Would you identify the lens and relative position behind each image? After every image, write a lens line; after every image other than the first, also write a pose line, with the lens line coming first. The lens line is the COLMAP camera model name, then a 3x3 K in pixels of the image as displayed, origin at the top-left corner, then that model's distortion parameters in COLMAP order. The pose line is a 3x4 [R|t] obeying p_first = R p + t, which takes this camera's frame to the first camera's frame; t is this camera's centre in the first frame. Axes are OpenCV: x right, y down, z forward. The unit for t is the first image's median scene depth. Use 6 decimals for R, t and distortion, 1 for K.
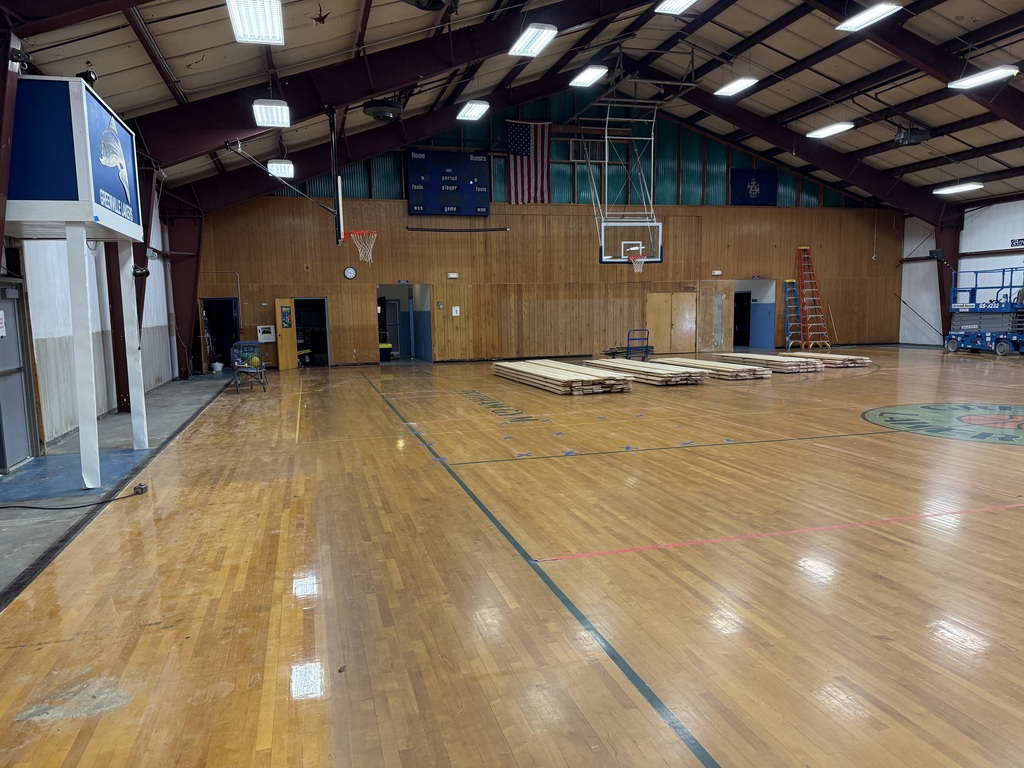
lens RADIAL K [[722.6, 0, 503.8], [0, 722.6, 390.1], [0, 0, 1]] dist [0.060610, -0.068966]
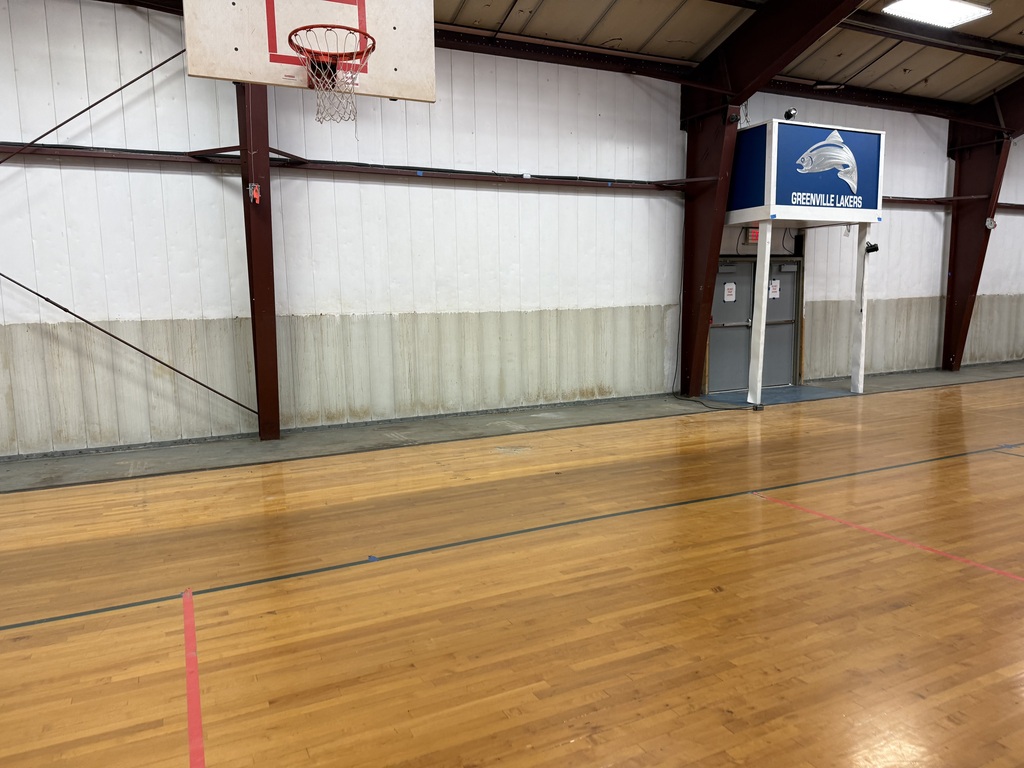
lens RADIAL K [[722.6, 0, 502.7], [0, 722.6, 393.6], [0, 0, 1]] dist [0.060610, -0.068966]
pose [[0.180104, 0.154283, -0.971473, 0.263836], [-0.096434, 0.985635, 0.138654, -0.013810], [0.978909, 0.068711, 0.192394, 0.078282]]
